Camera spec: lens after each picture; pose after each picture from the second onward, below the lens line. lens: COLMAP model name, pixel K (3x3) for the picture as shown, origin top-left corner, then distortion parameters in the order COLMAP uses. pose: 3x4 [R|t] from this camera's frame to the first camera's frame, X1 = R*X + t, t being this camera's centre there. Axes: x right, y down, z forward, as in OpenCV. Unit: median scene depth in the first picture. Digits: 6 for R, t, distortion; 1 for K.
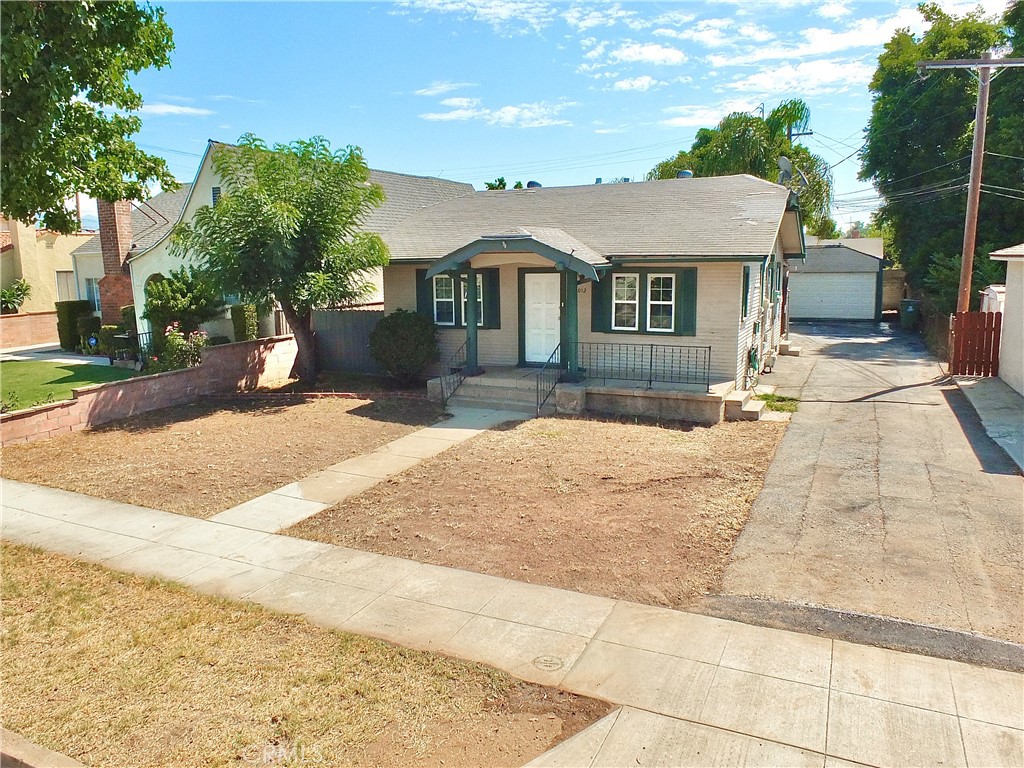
lens RADIAL K [[694.3, 0, 512.0], [0, 694.3, 384.0], [0, 0, 1]] dist [-0.021959, -0.002369]
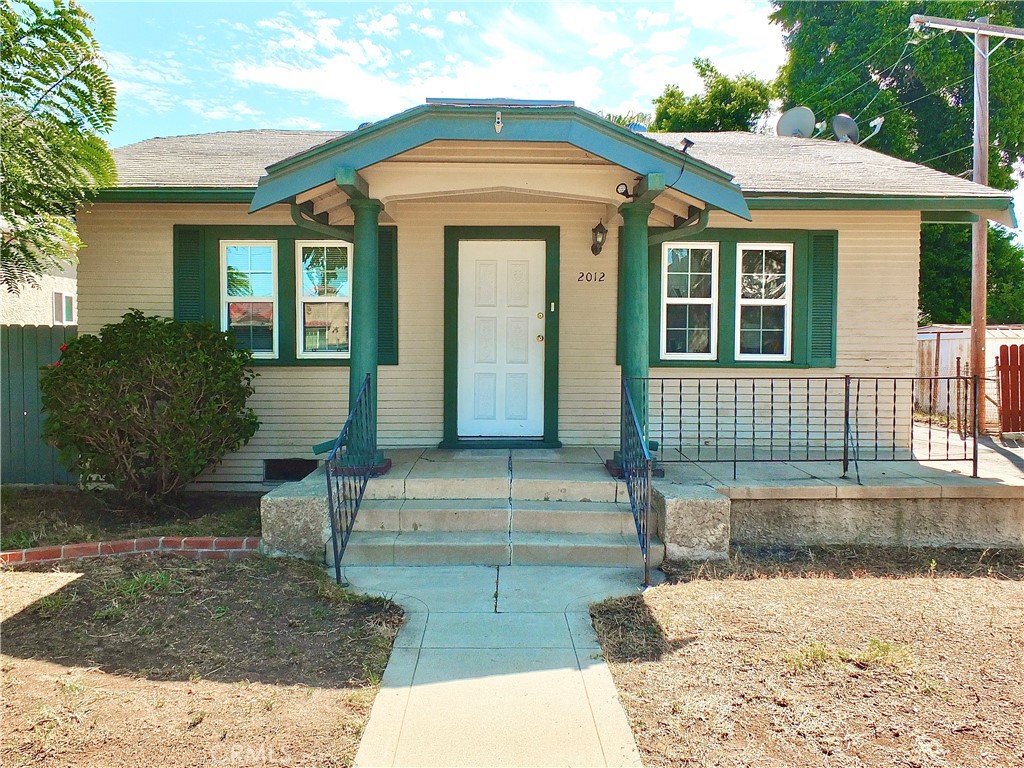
lens RADIAL K [[720.1, 0, 515.5], [0, 720.1, 381.1], [0, 0, 1]] dist [-0.010974, -0.002141]
pose [[0.898393, -0.003447, 0.439179, -0.165646], [0.059286, 0.991768, -0.113493, -0.013906], [-0.435173, 0.127999, 0.891202, 0.625227]]
